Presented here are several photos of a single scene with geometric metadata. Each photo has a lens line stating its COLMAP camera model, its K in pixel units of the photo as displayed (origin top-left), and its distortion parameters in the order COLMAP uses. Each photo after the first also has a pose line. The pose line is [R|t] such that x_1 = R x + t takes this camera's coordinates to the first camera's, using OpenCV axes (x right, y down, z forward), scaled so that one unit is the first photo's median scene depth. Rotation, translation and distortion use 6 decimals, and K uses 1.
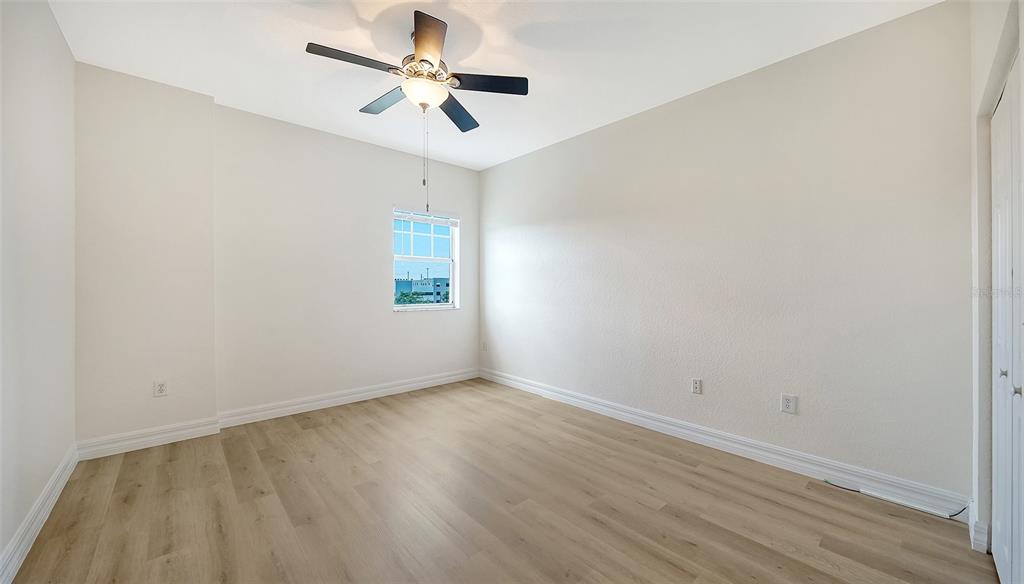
lens RADIAL K [[374.2, 0, 512.0], [0, 374.2, 292.0], [0, 0, 1]] dist [-0.000652, -0.000004]
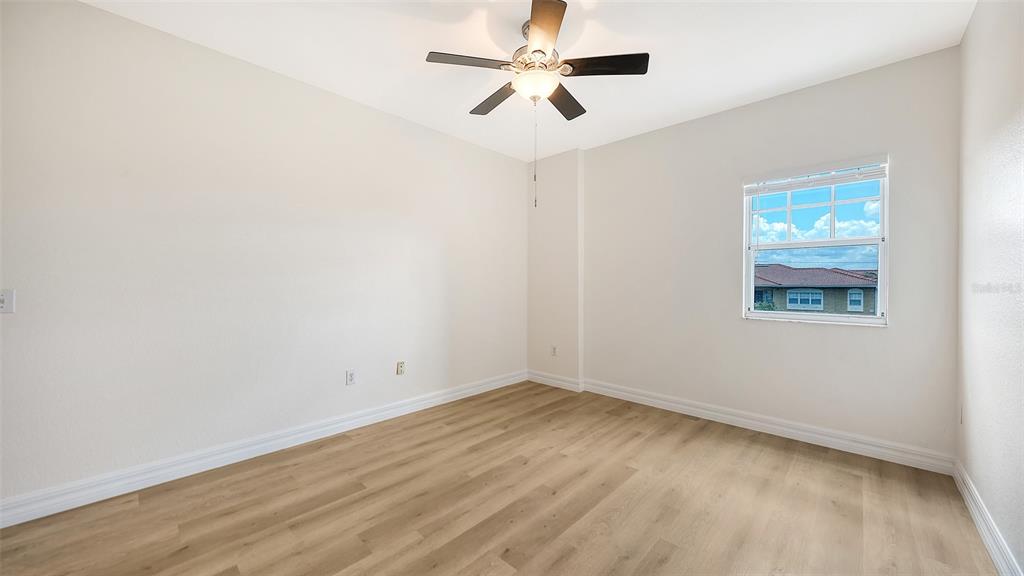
lens RADIAL K [[367.4, 0, 512.0], [0, 367.4, 288.0], [0, 0, 1]] dist [-0.005005, -0.000046]
pose [[0.082066, 0.009553, -0.996581, 0.567421], [-0.018776, 0.999791, 0.008038, -0.010171], [0.996450, 0.018052, 0.082228, 0.688782]]
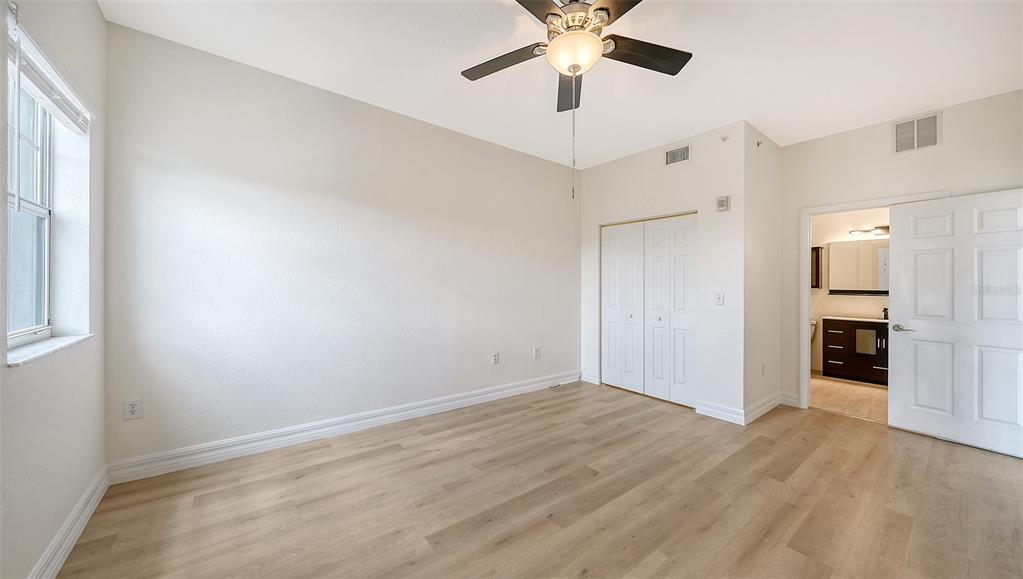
lens RADIAL K [[359.5, 0, 507.0], [0, 359.5, 286.3], [0, 0, 1]] dist [-0.001402, -0.000071]
pose [[0.067767, -0.000069, 0.997701, -0.828842], [-0.001411, 0.999999, 0.000165, -0.013119], [-0.997700, -0.001419, 0.067766, 0.879152]]
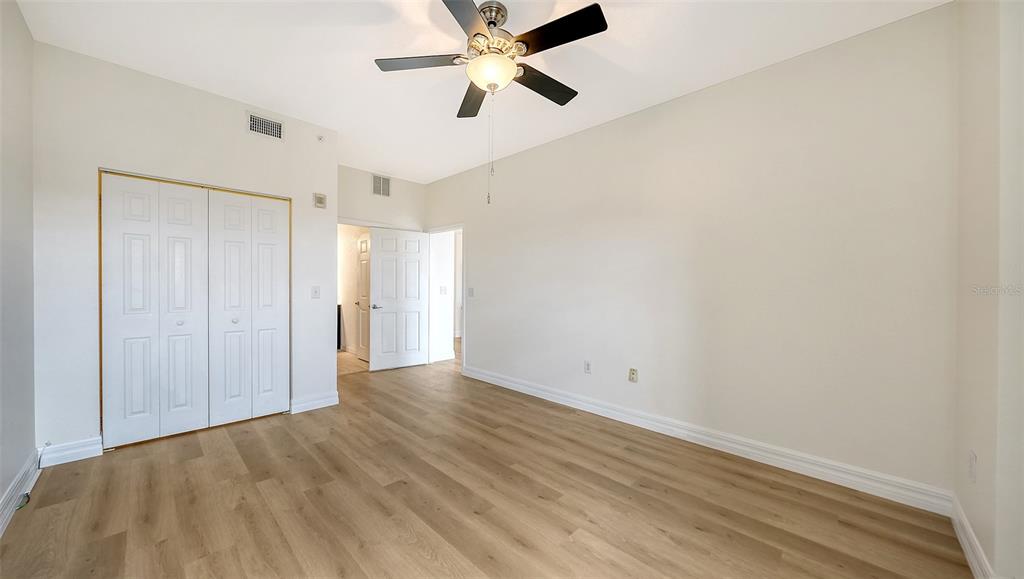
lens RADIAL K [[355.9, 0, 506.2], [0, 355.9, 286.3], [0, 0, 1]] dist [-0.002260, -0.000383]
pose [[-0.997924, -0.012610, -0.063155, -0.169842], [-0.013602, 0.999790, 0.015309, -0.021508], [0.062948, 0.016136, -0.997886, 1.498203]]
